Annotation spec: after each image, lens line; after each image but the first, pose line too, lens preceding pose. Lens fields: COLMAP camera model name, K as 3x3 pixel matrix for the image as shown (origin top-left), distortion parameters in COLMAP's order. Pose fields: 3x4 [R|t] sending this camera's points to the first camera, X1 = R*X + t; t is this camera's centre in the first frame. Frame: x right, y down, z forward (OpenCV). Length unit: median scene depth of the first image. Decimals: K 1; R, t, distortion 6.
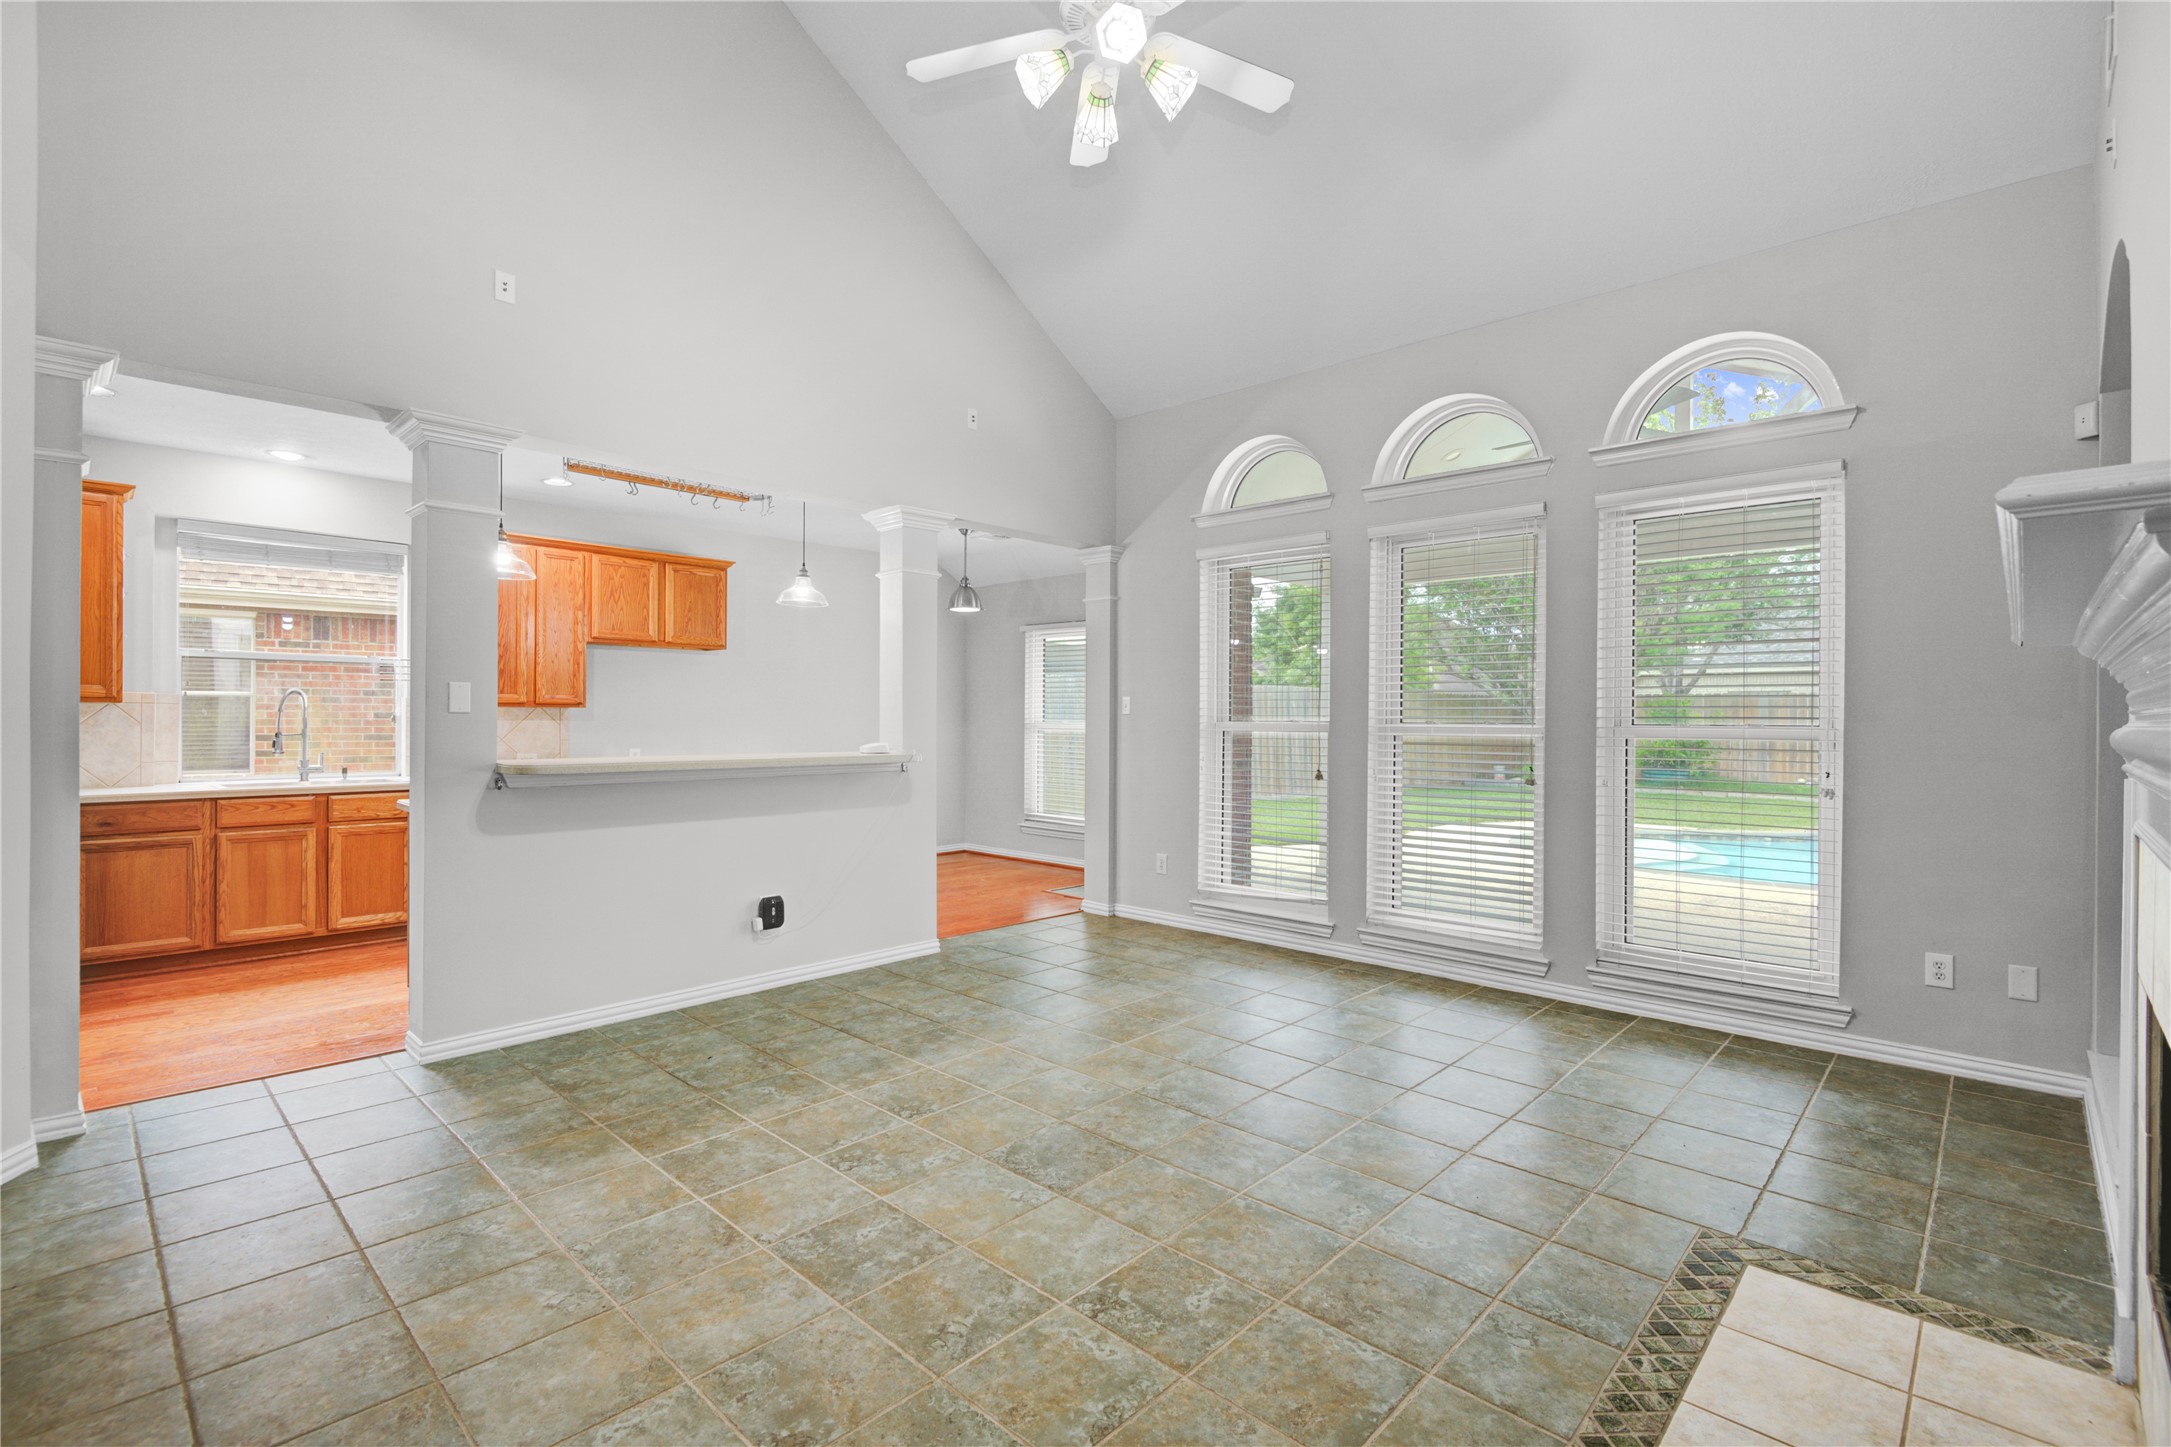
lens RADIAL K [[980.1, 0, 1086.2], [0, 980.1, 720.3], [0, 0, 1]] dist [0.002174, -0.004902]
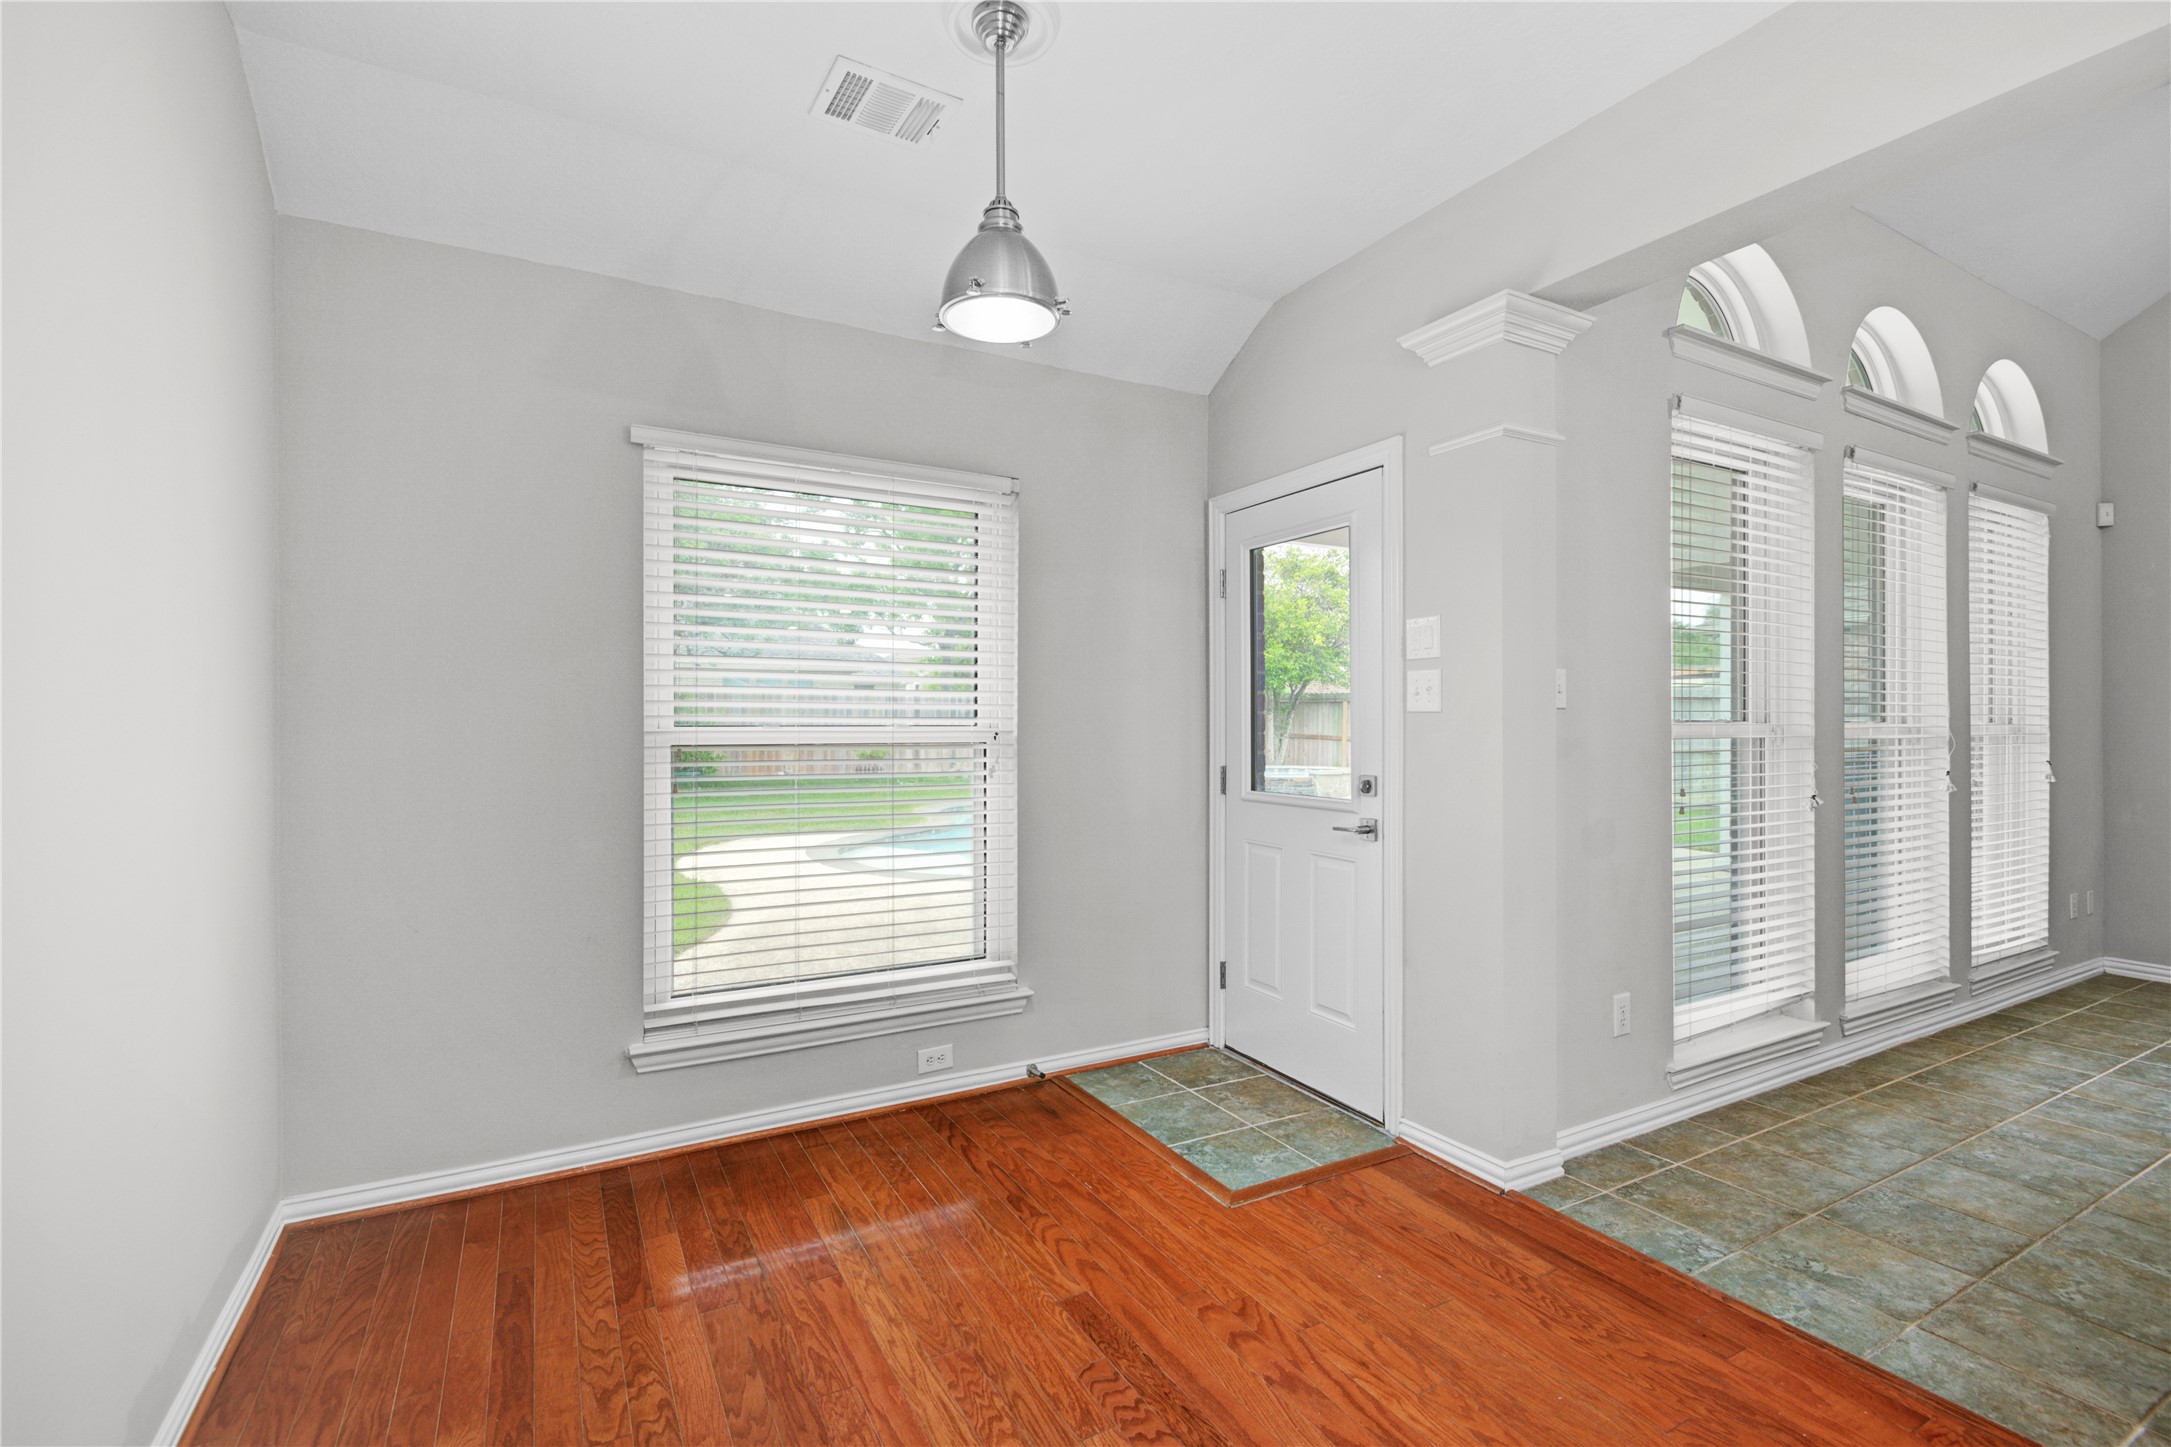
lens RADIAL K [[980.1, 0, 1086.2], [0, 980.1, 720.3], [0, 0, 1]] dist [0.002174, -0.004902]
pose [[0.304075, -0.007899, 0.952615, -0.611511], [0.000779, 0.999967, 0.008043, -0.005546], [-0.952648, -0.001703, 0.304071, 1.448512]]
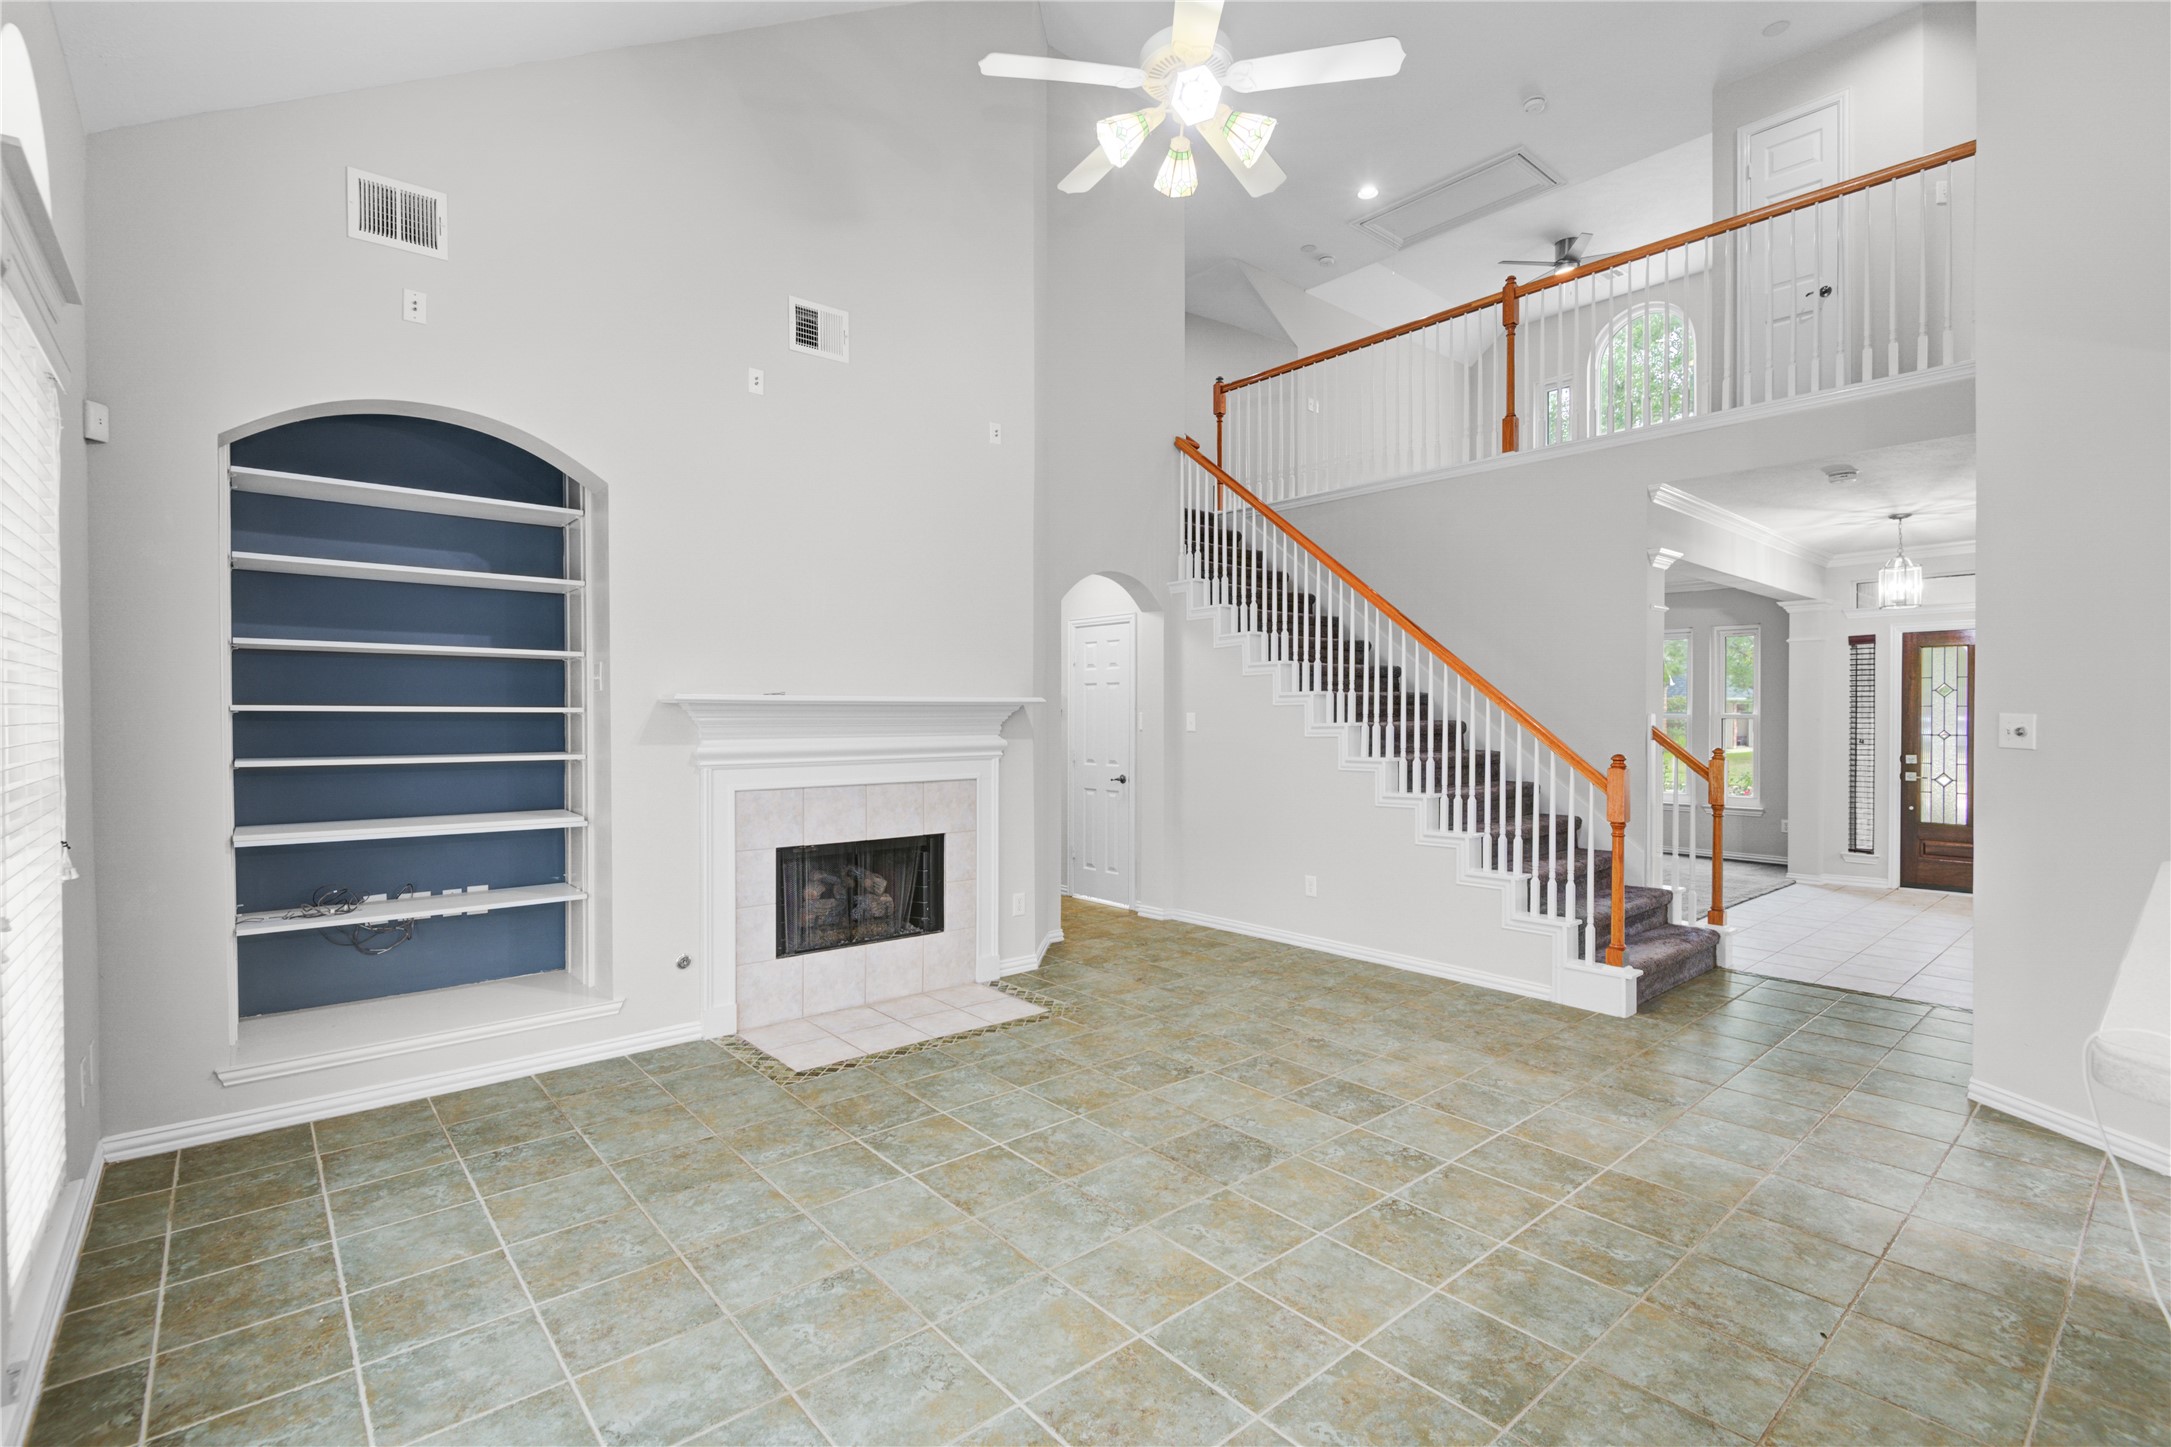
lens RADIAL K [[978.9, 0, 1081.0], [0, 978.9, 722.1], [0, 0, 1]] dist [0.011258, -0.010827]
pose [[-0.994117, -0.007793, 0.108034, 0.009482], [-0.006451, 0.999898, 0.012764, -0.032272], [-0.108123, 0.011992, -0.994065, 1.295683]]
